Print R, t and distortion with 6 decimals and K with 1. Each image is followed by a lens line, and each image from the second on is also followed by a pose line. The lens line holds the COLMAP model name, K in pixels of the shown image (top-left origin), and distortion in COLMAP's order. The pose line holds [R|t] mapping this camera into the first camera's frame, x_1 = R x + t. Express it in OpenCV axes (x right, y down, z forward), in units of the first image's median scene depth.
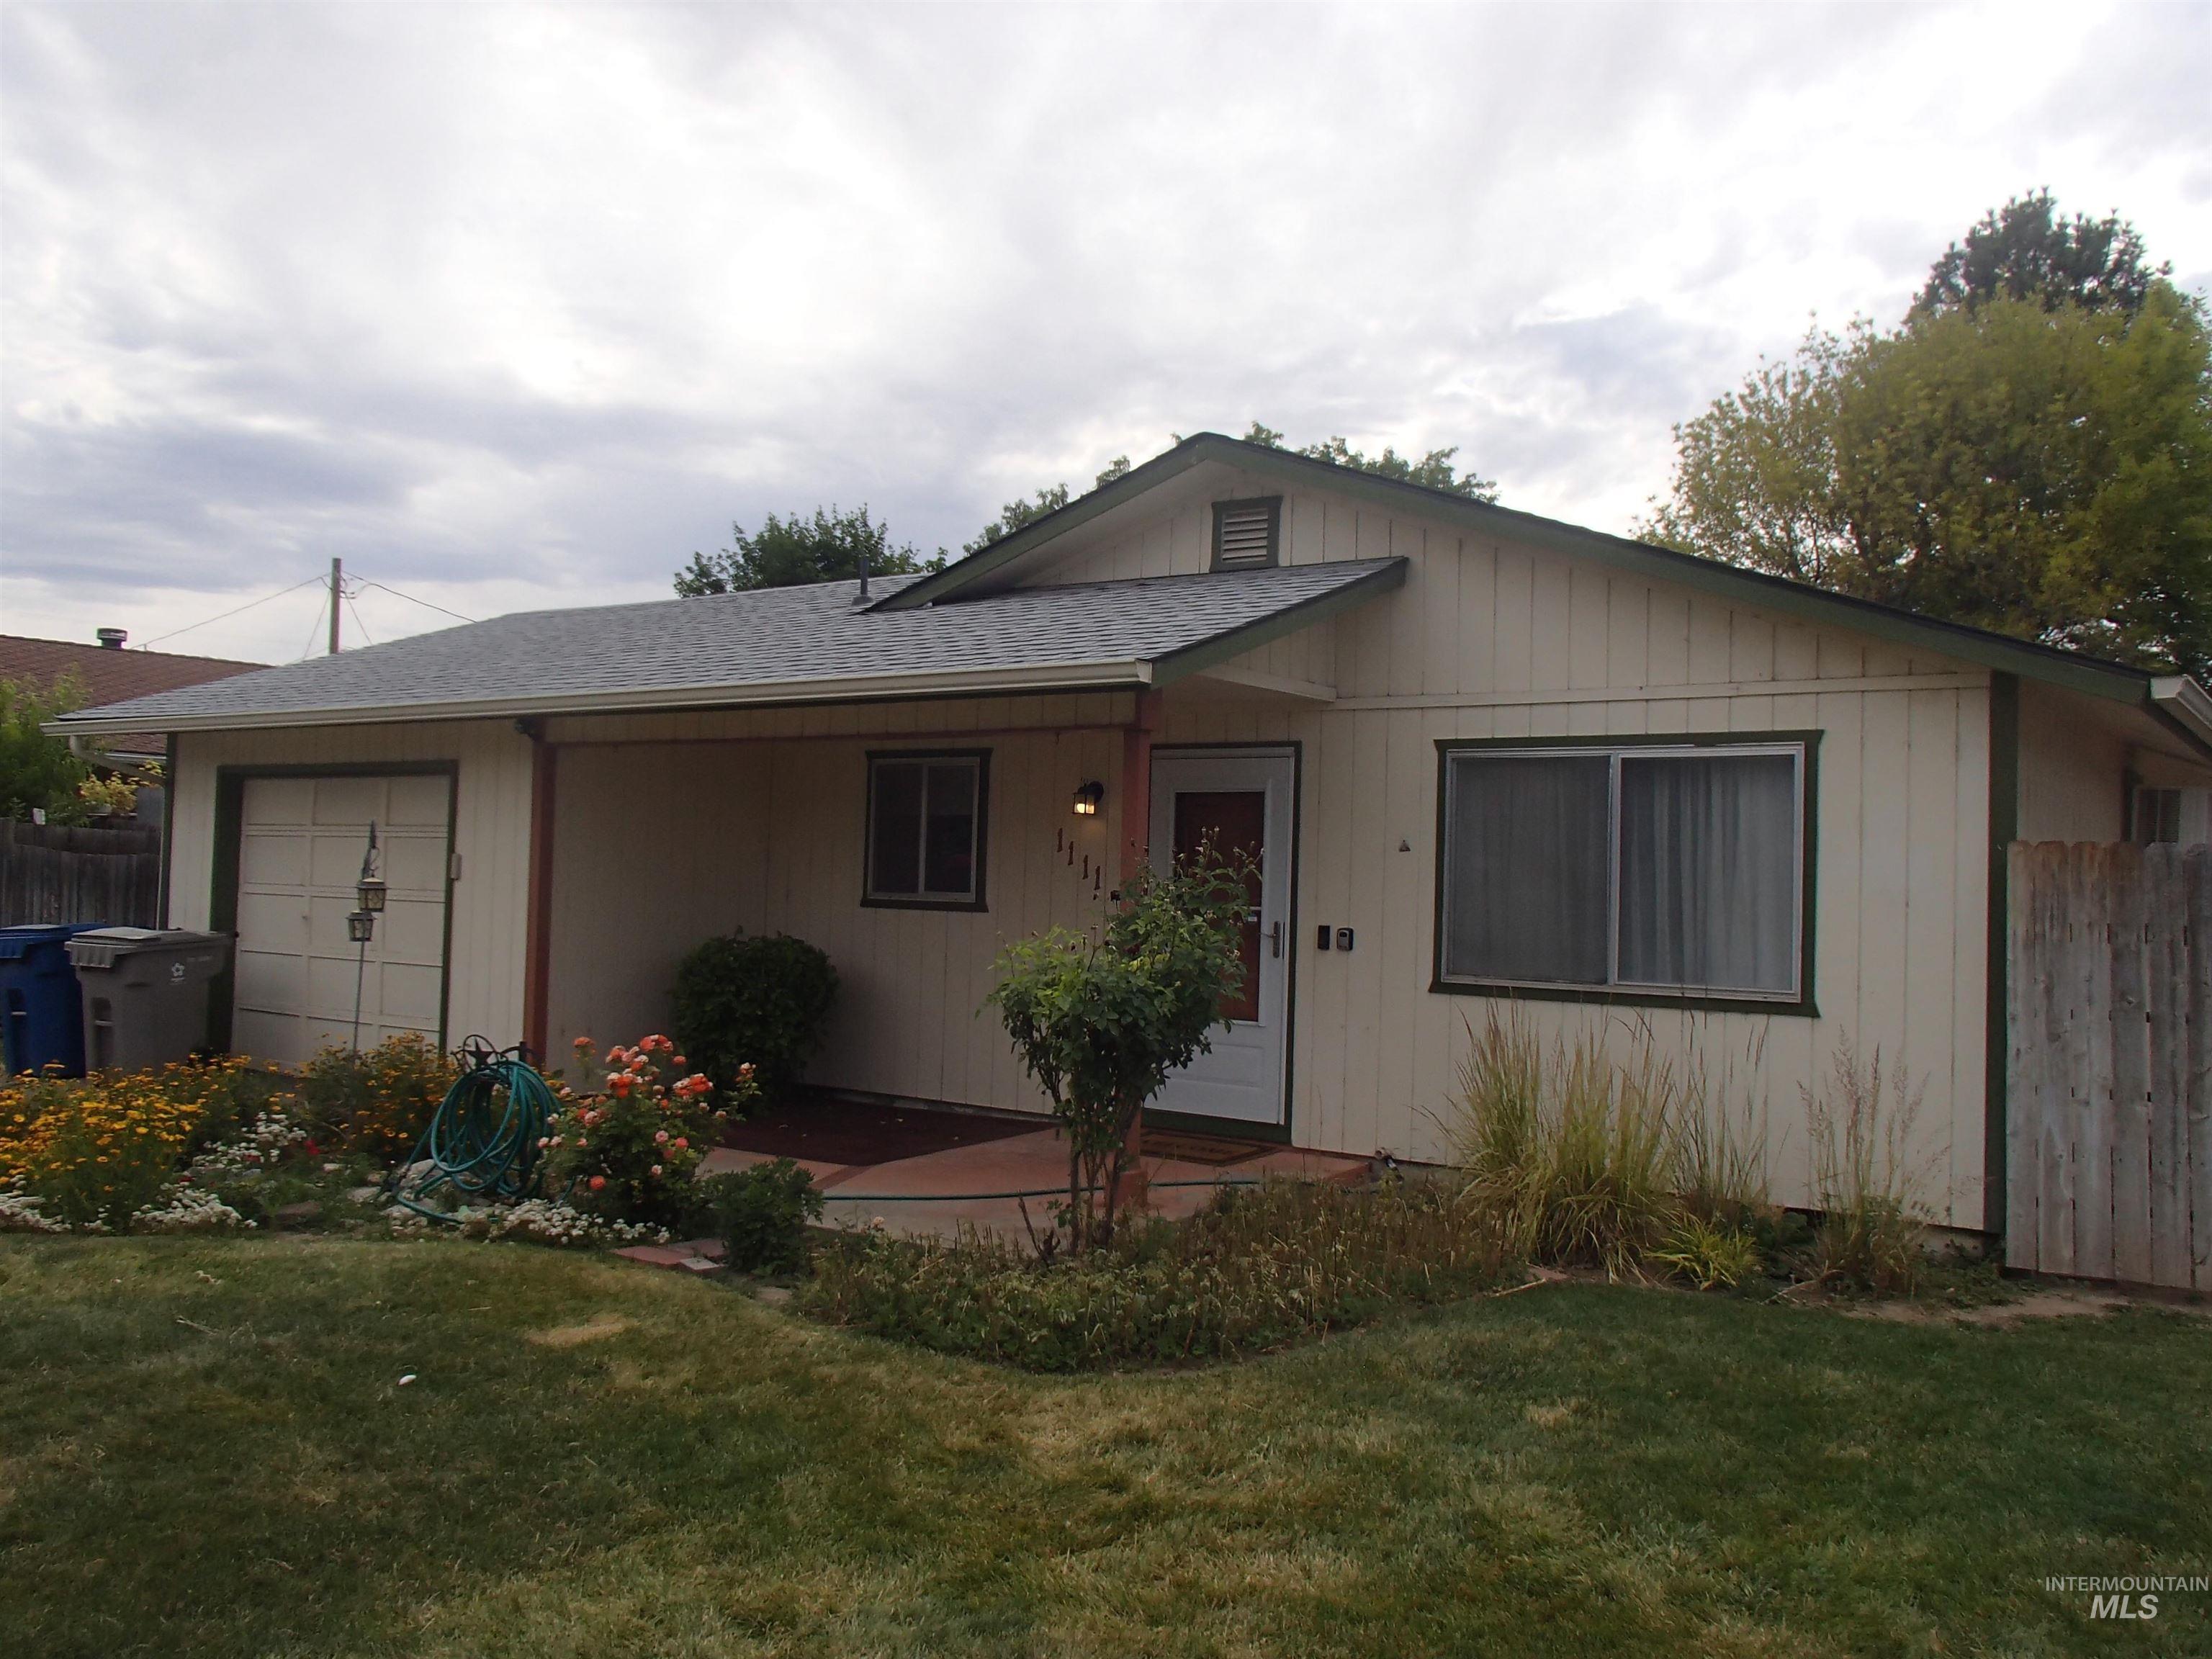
lens RADIAL K [[1894.1, 0, 1106.0], [0, 1894.1, 829.5], [0, 0, 1]] dist [-0.042144, 0.001241]
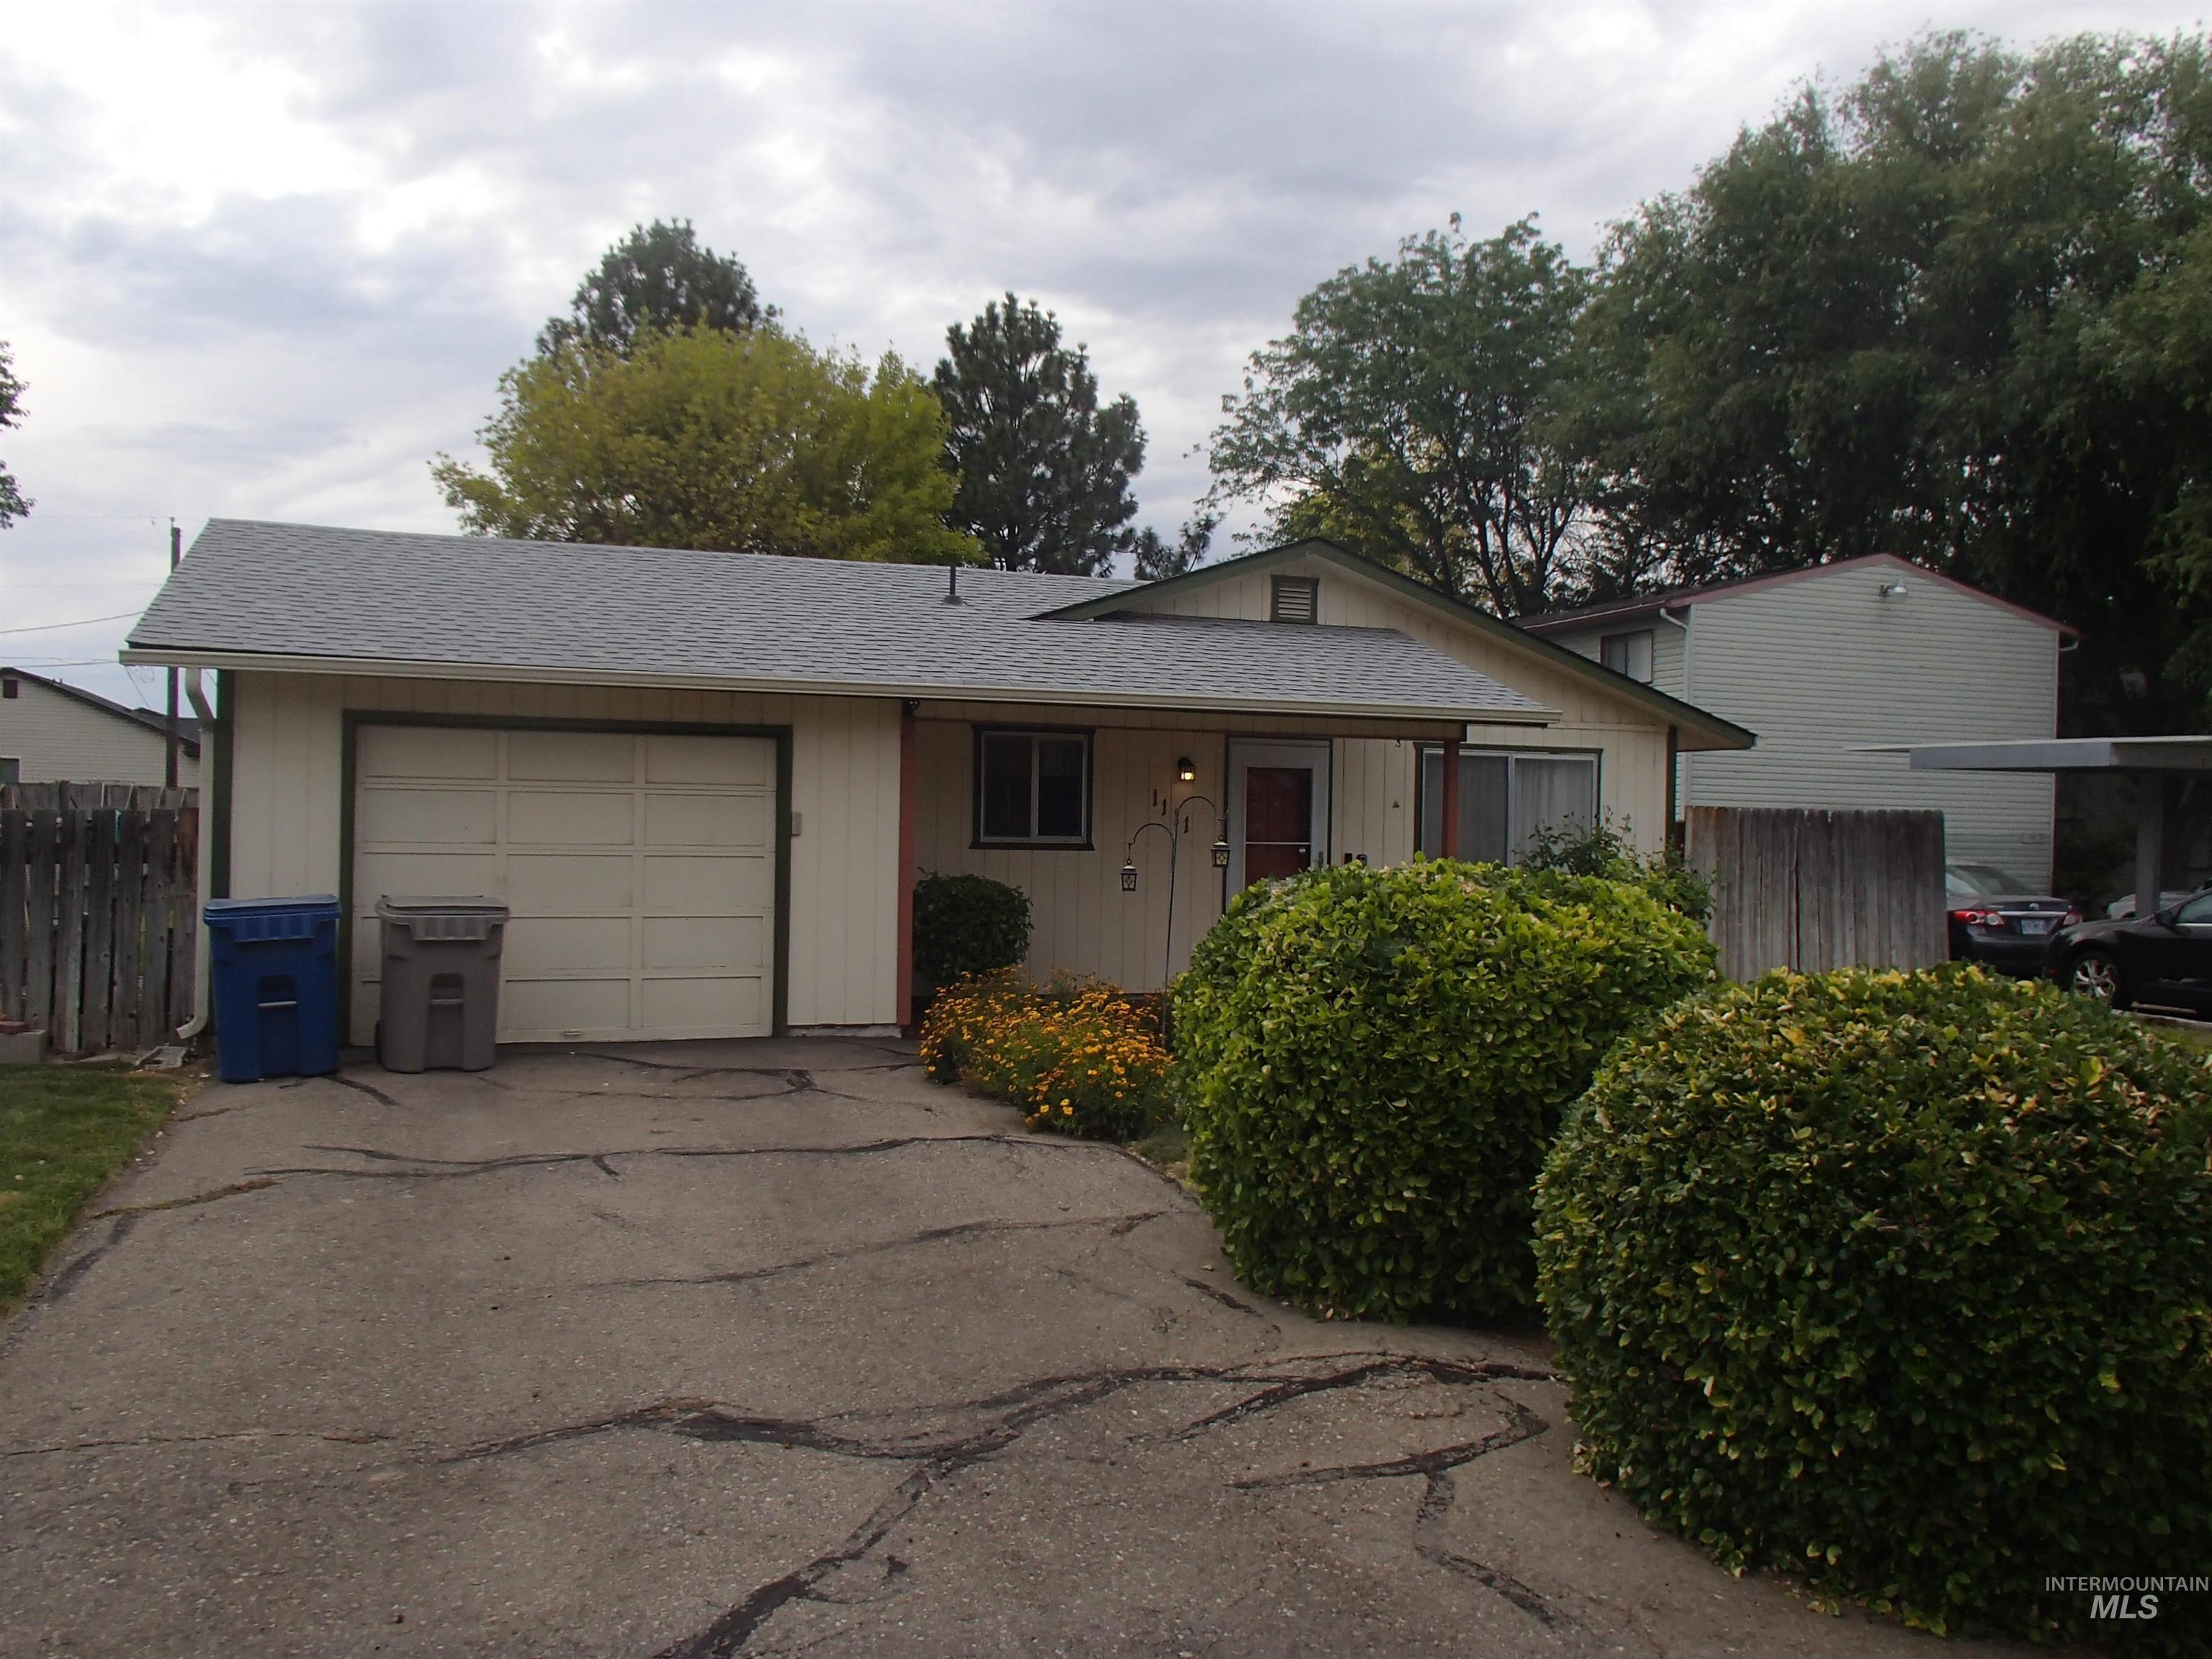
lens RADIAL K [[1832.1, 0, 1115.5], [0, 1832.1, 823.1], [0, 0, 1]] dist [-0.009570, 0.017237]
pose [[0.549414, -0.022565, 0.835246, -1.116250], [-0.028661, 0.998538, 0.045829, -0.035055], [-0.835059, -0.049118, 0.547964, 0.265868]]
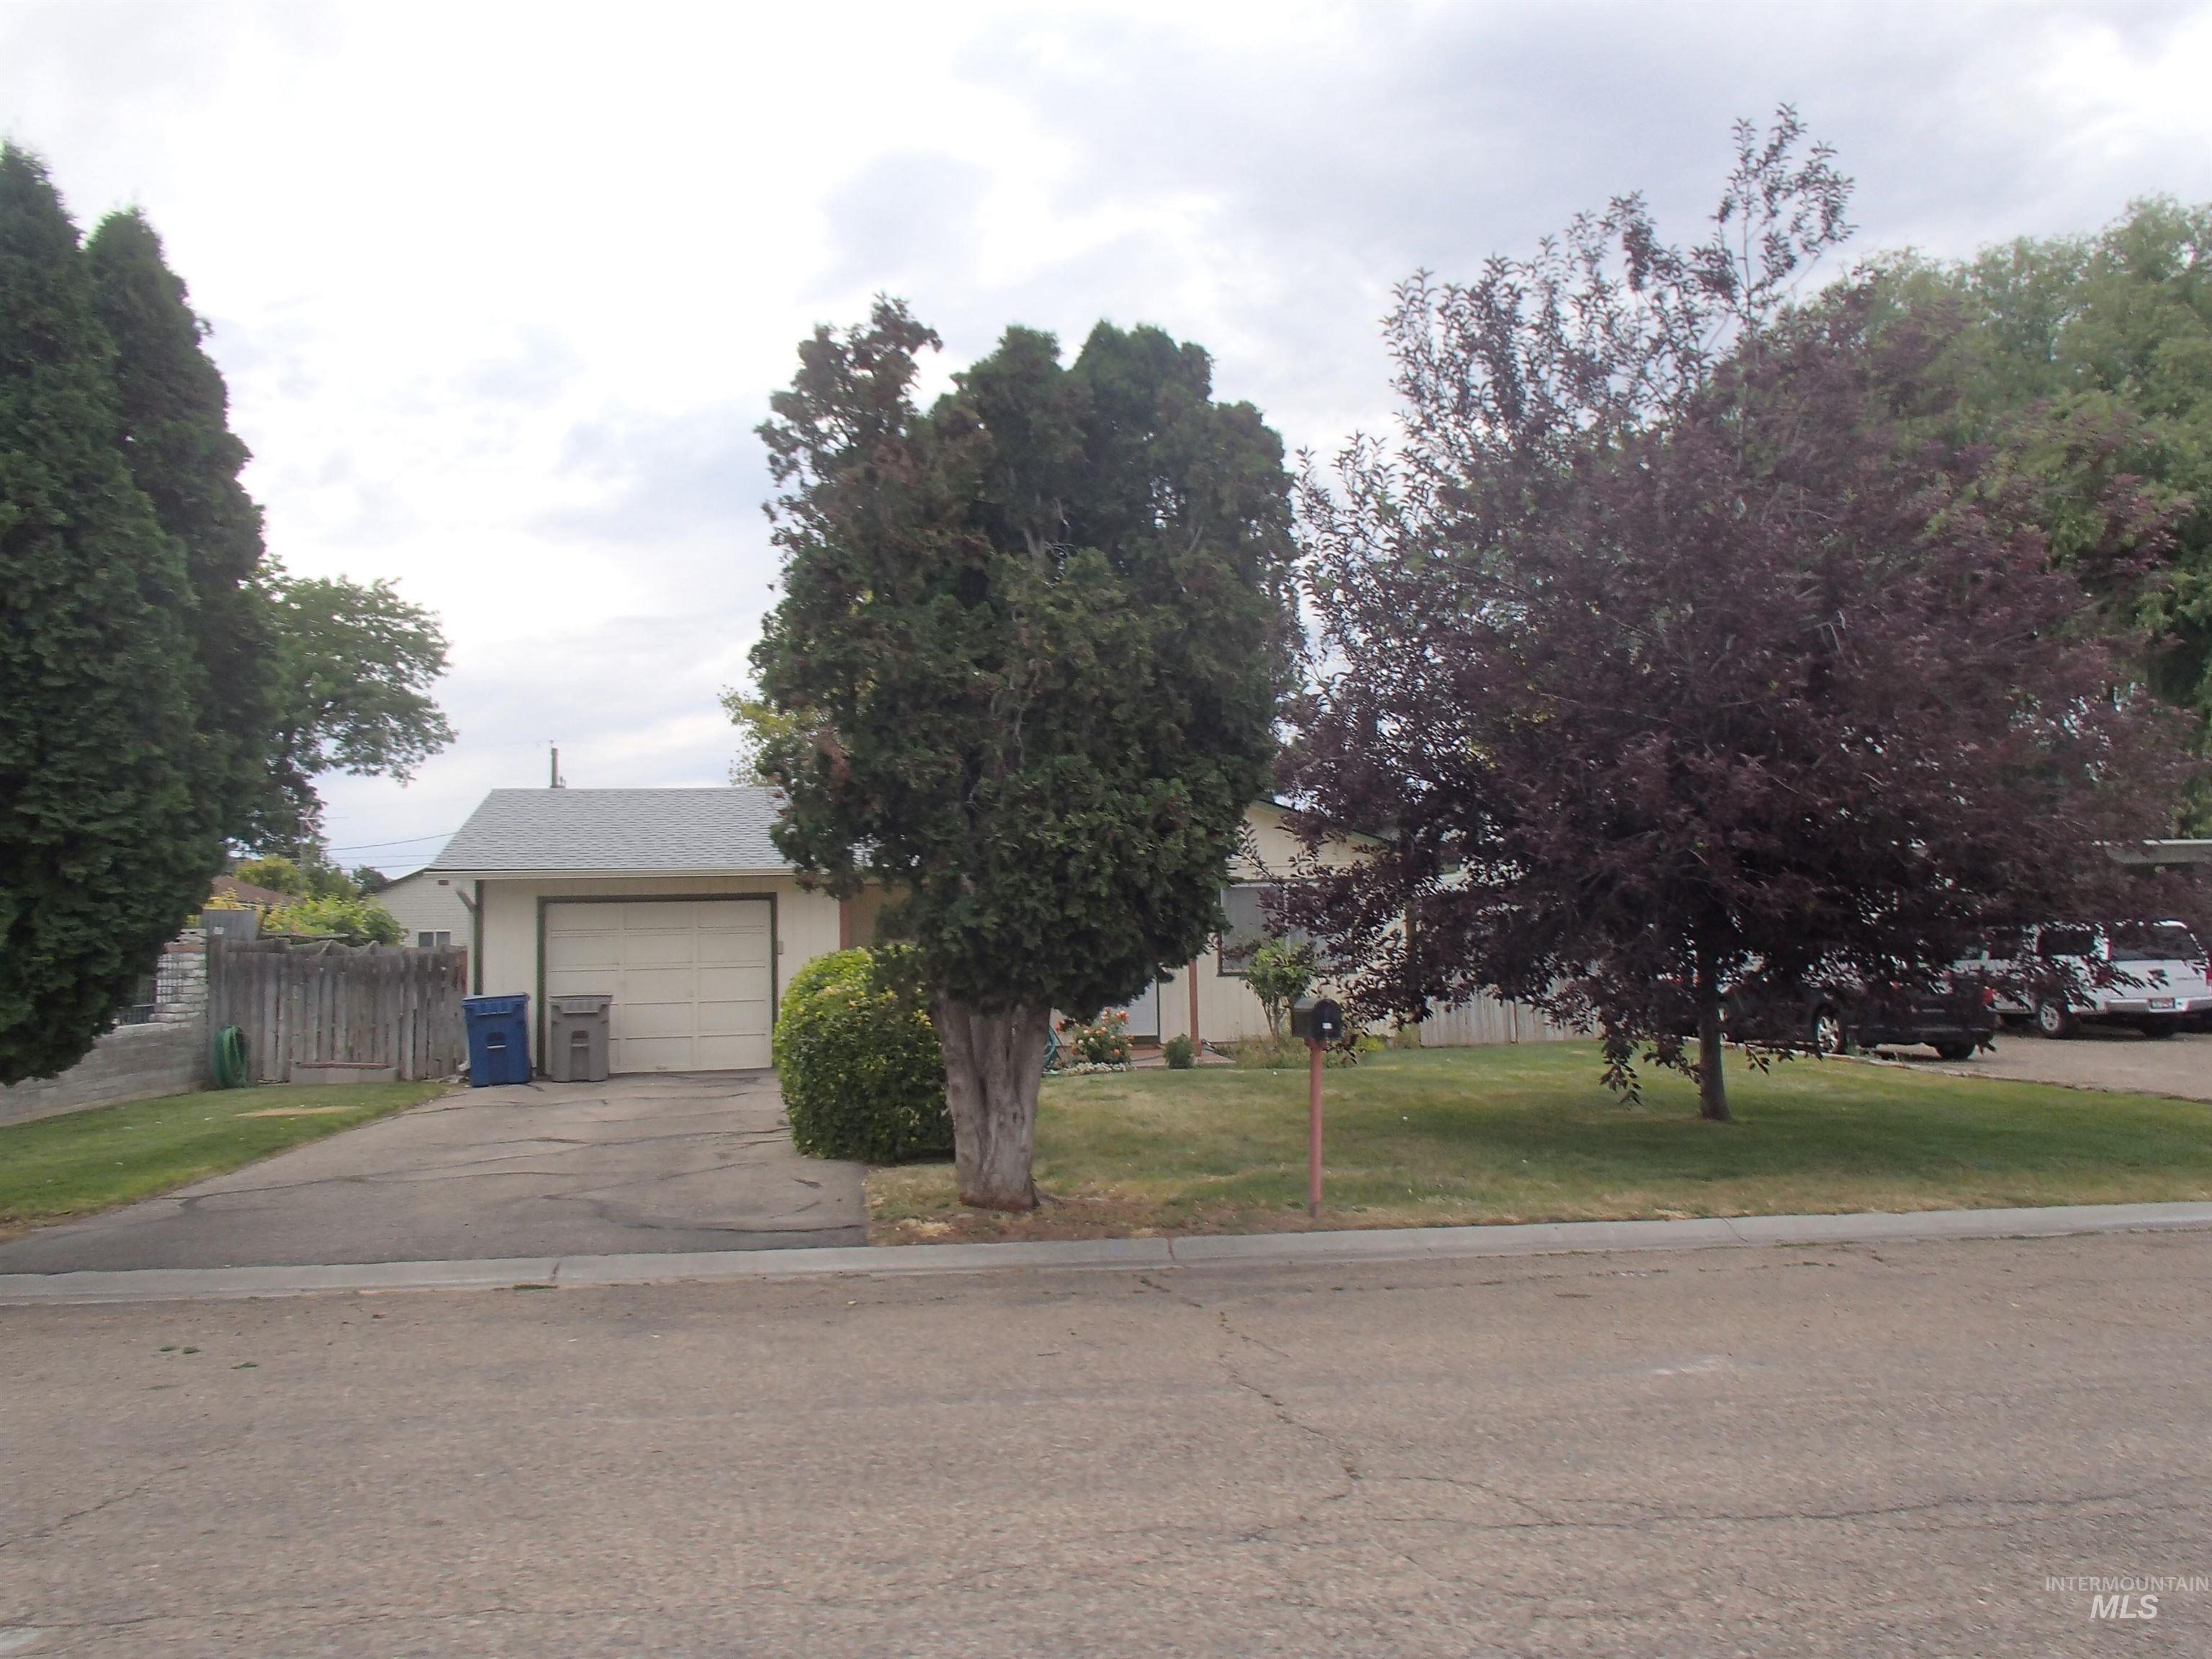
lens RADIAL K [[1826.6, 0, 1107.7], [0, 1826.6, 823.3], [0, 0, 1]] dist [-0.019518, 0.019781]
pose [[0.709952, 0.003755, 0.704240, -1.413563], [0.021725, 0.999393, -0.027230, -0.050011], [-0.703915, 0.034632, 0.709440, -0.561841]]
